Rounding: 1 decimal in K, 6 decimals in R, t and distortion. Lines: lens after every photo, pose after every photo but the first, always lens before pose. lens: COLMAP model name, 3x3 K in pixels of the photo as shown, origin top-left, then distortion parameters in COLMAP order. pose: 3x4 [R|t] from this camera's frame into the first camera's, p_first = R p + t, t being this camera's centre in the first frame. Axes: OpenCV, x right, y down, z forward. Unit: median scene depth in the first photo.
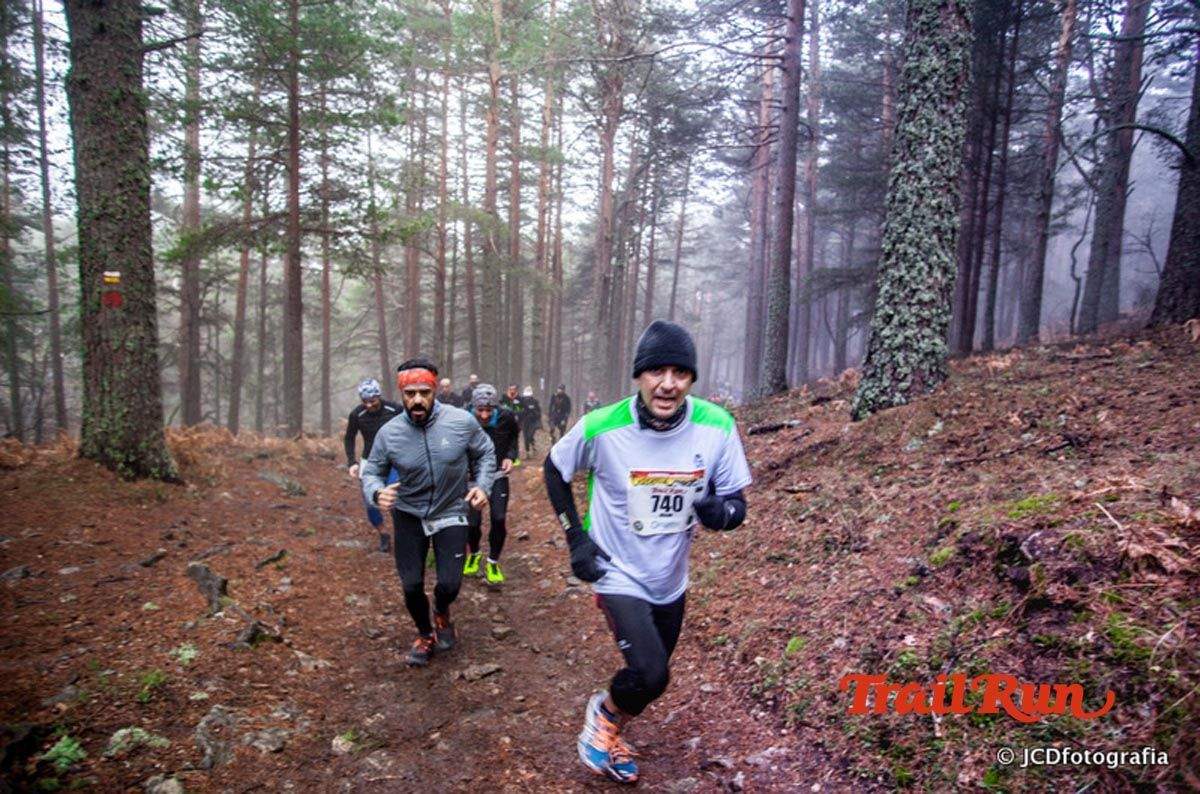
lens RADIAL K [[739.5, 0, 607.2], [0, 739.5, 407.0], [0, 0, 1]] dist [-0.095721, 0.053753]
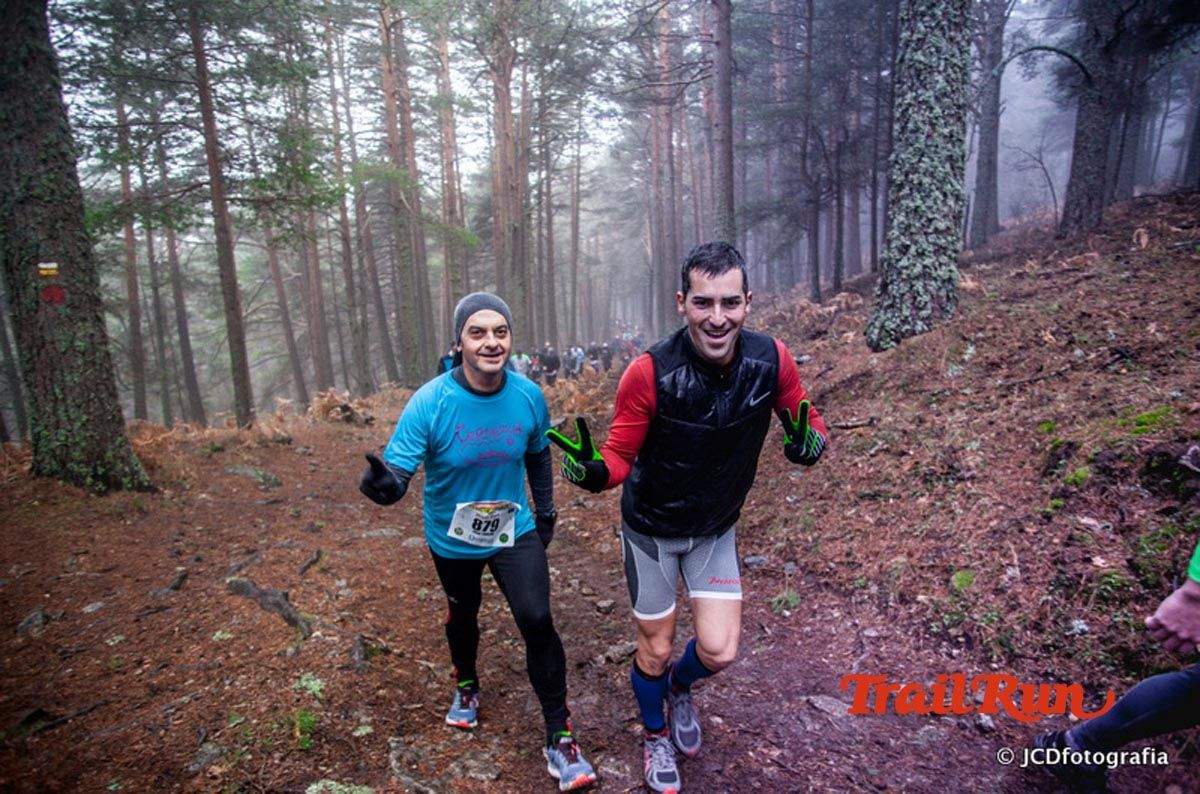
lens RADIAL K [[730.5, 0, 606.9], [0, 730.5, 405.2], [0, 0, 1]] dist [-0.094006, 0.051502]
pose [[0.985141, -0.105342, 0.135648, -0.193385], [0.095253, 0.992325, 0.078849, -0.024223], [-0.142913, -0.064757, 0.987615, 0.054895]]
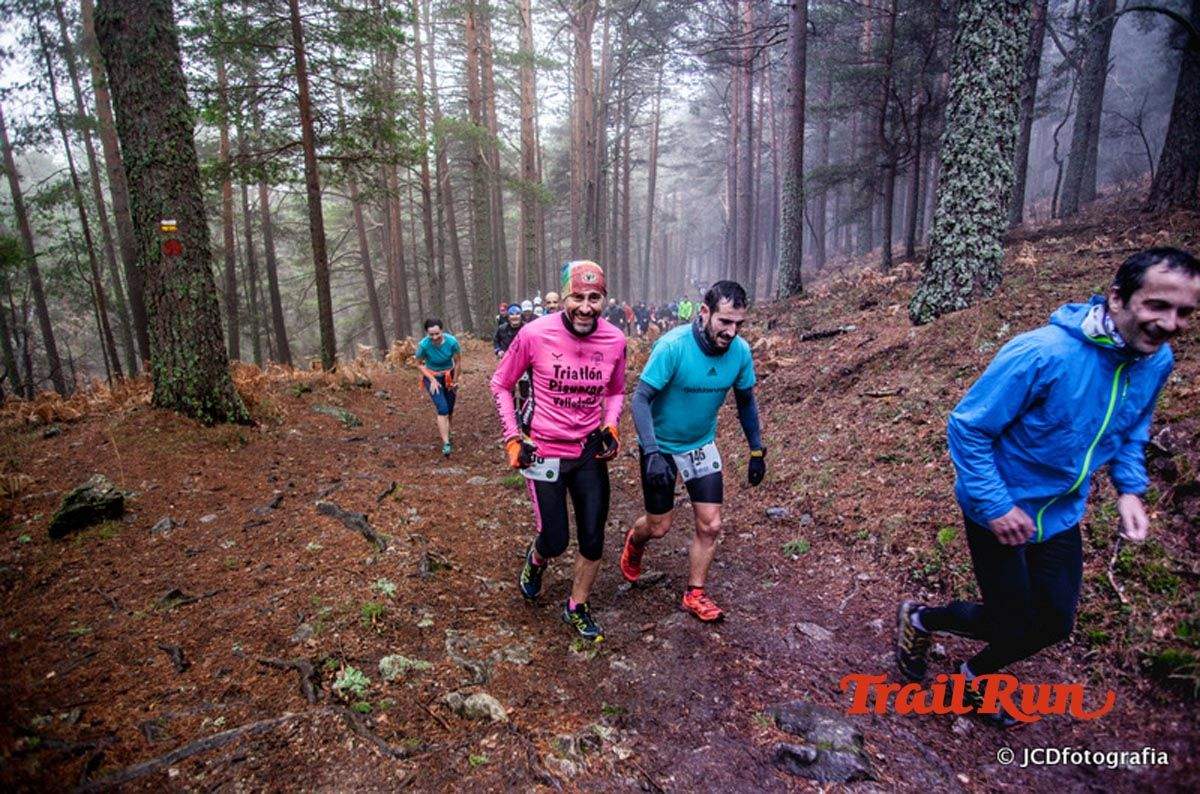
lens RADIAL K [[732.2, 0, 606.9], [0, 732.2, 405.0], [0, 0, 1]] dist [-0.095695, 0.056340]
pose [[0.997240, -0.065987, 0.034045, -0.170930], [0.061038, 0.989610, 0.130176, -0.032767], [-0.042281, -0.127739, 0.990906, -0.043450]]
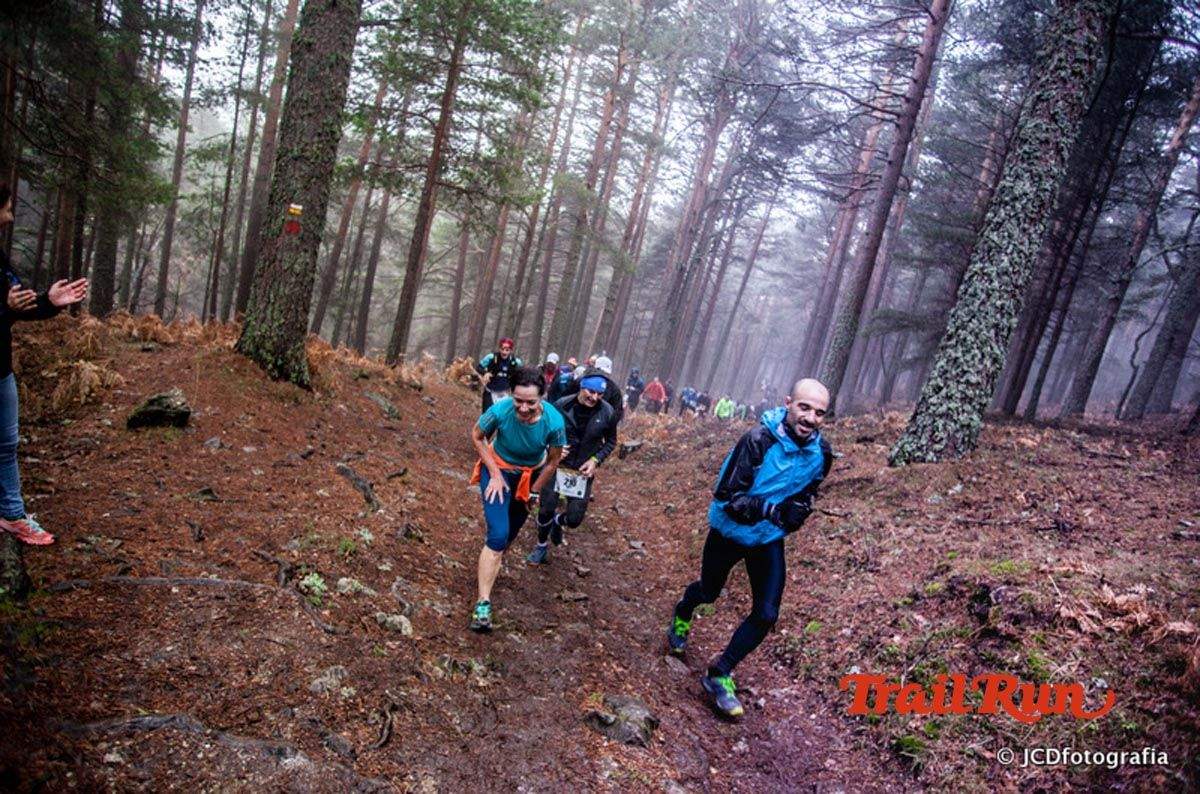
lens RADIAL K [[733.1, 0, 606.9], [0, 733.1, 404.6], [0, 0, 1]] dist [-0.096681, 0.057033]
pose [[0.975470, 0.215276, -0.045975, -0.084656], [-0.213448, 0.976069, 0.041589, -0.031804], [0.053828, -0.030756, 0.998076, -0.208656]]
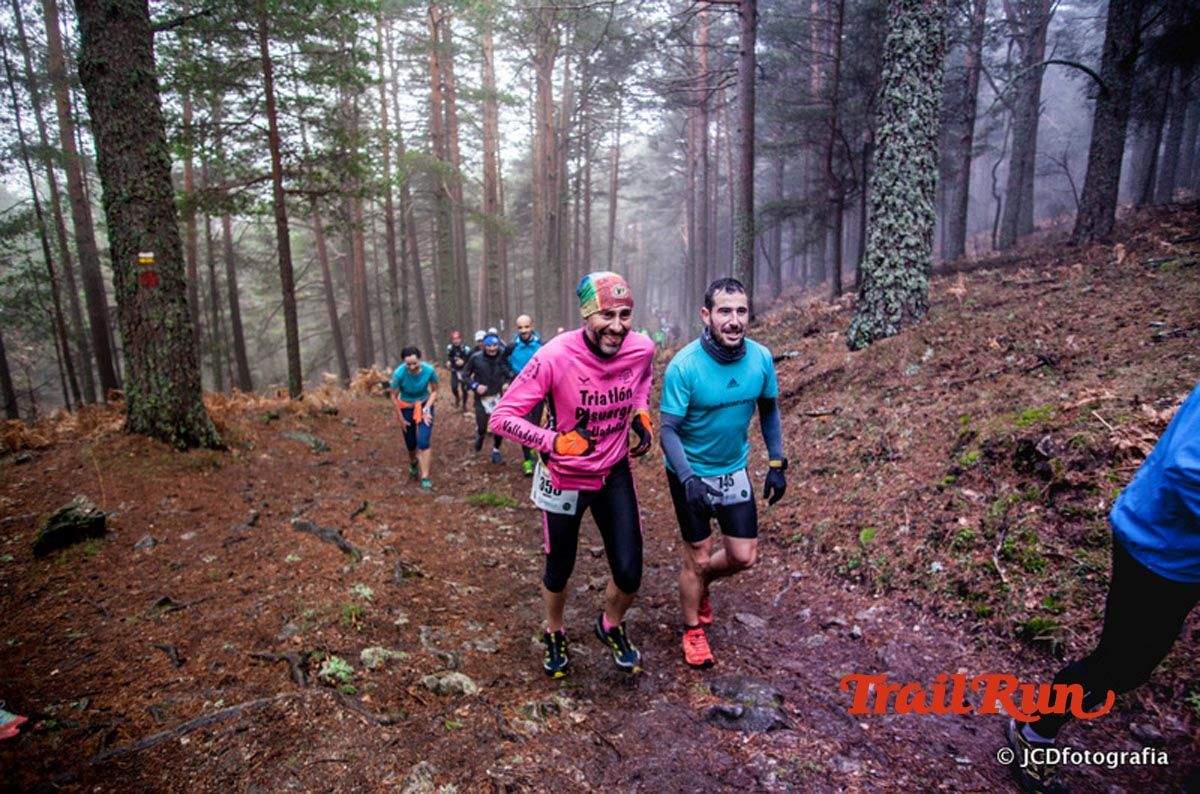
lens RADIAL K [[731.6, 0, 606.7], [0, 731.6, 405.7], [0, 0, 1]] dist [-0.096544, 0.054351]
pose [[0.993661, -0.071659, 0.086623, -0.169082], [0.063337, 0.993435, 0.095266, -0.030864], [-0.092881, -0.089176, 0.991676, -0.121684]]
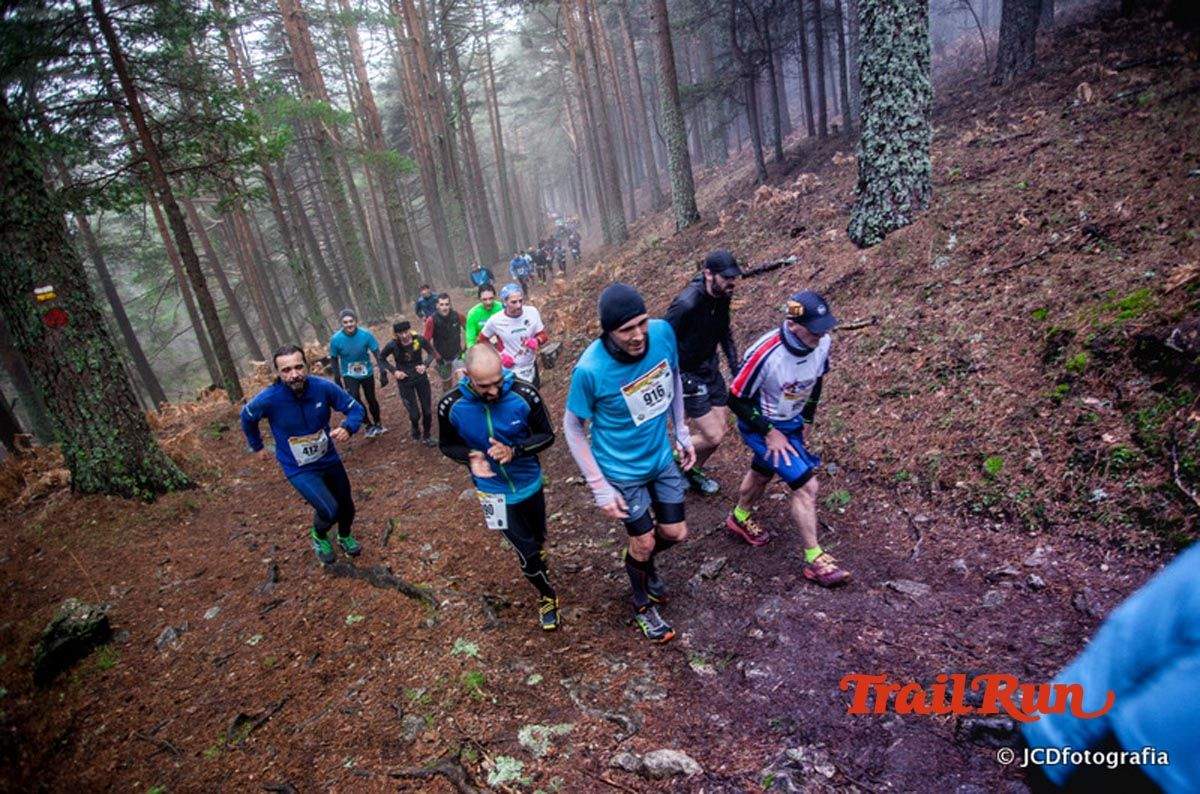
lens RADIAL K [[732.3, 0, 608.1], [0, 732.3, 405.3], [0, 0, 1]] dist [-0.094636, 0.055799]
pose [[0.942792, -0.284439, 0.173890, -0.300251], [0.239842, 0.940977, 0.238828, -0.118195], [-0.231559, -0.183459, 0.955366, 0.010485]]
